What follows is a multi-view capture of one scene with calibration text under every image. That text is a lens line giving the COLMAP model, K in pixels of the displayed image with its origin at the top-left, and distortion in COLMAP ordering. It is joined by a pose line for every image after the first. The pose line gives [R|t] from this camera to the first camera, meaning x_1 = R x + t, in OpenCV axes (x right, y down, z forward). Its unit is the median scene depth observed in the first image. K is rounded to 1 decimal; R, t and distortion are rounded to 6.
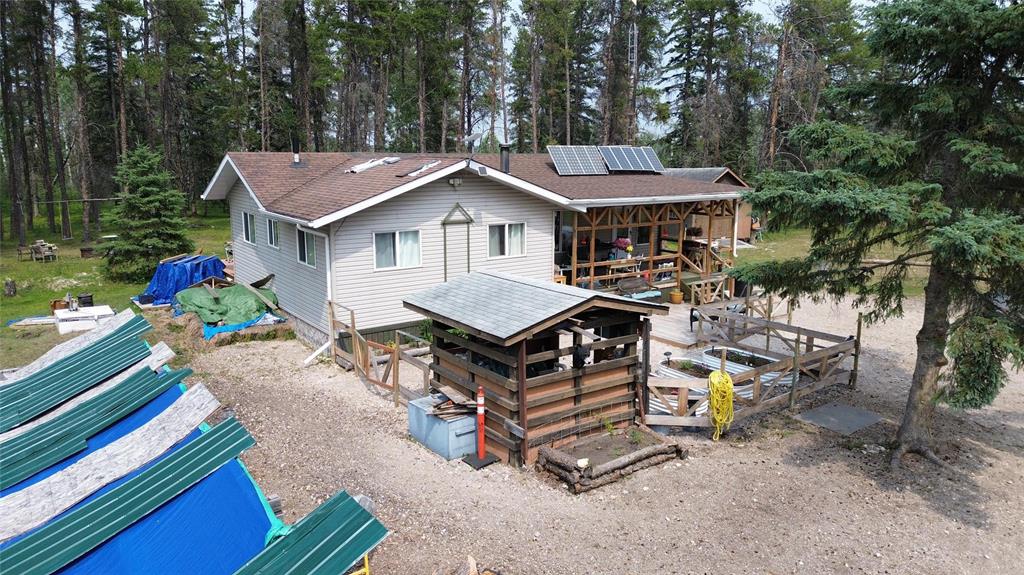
lens RADIAL K [[721.1, 0, 513.5], [0, 721.1, 286.9], [0, 0, 1]] dist [0.066664, -0.061712]
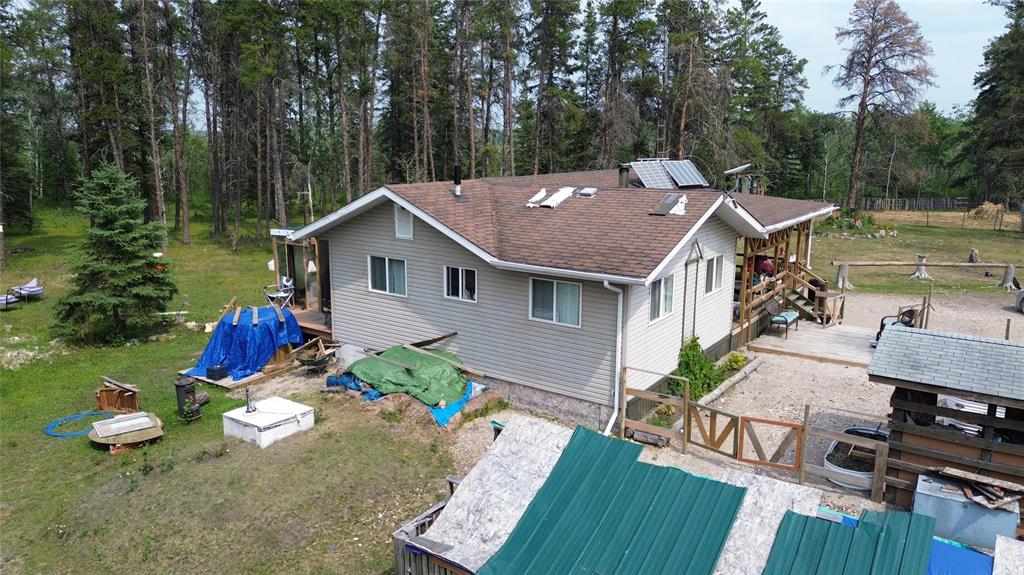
lens RADIAL K [[721.1, 0, 513.5], [0, 721.1, 286.9], [0, 0, 1]] dist [0.066664, -0.061712]
pose [[0.937891, -0.068042, 0.340191, -0.349604], [0.062251, 0.997670, 0.027921, -0.056397], [-0.341298, -0.005010, 0.939942, 0.129373]]
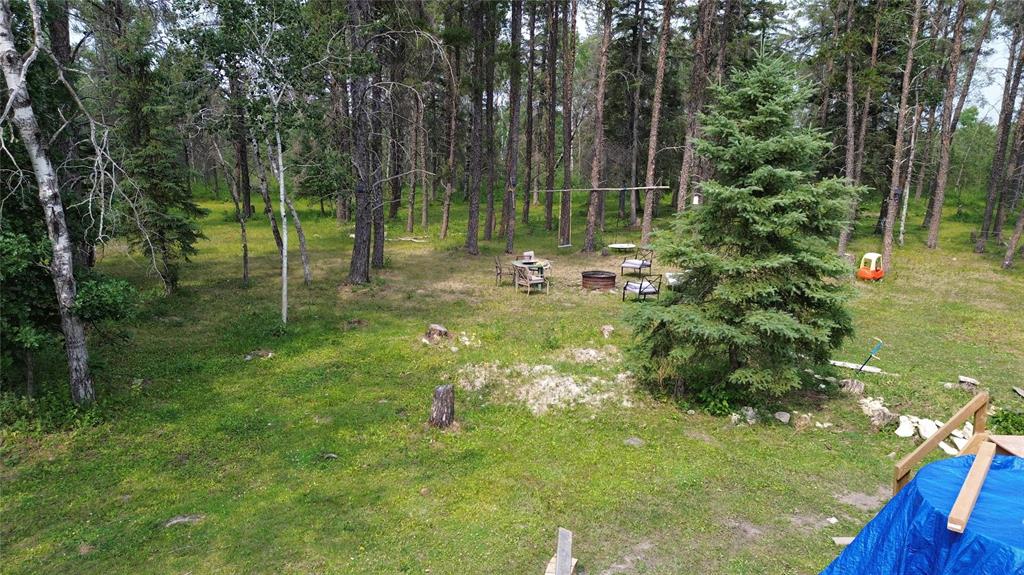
lens RADIAL K [[721.1, 0, 513.5], [0, 721.1, 286.9], [0, 0, 1]] dist [0.066664, -0.061712]
pose [[0.818011, 0.118443, -0.562875, -0.357933], [-0.110898, 0.992685, 0.047720, -0.072660], [0.564410, 0.023386, 0.825163, 0.567326]]
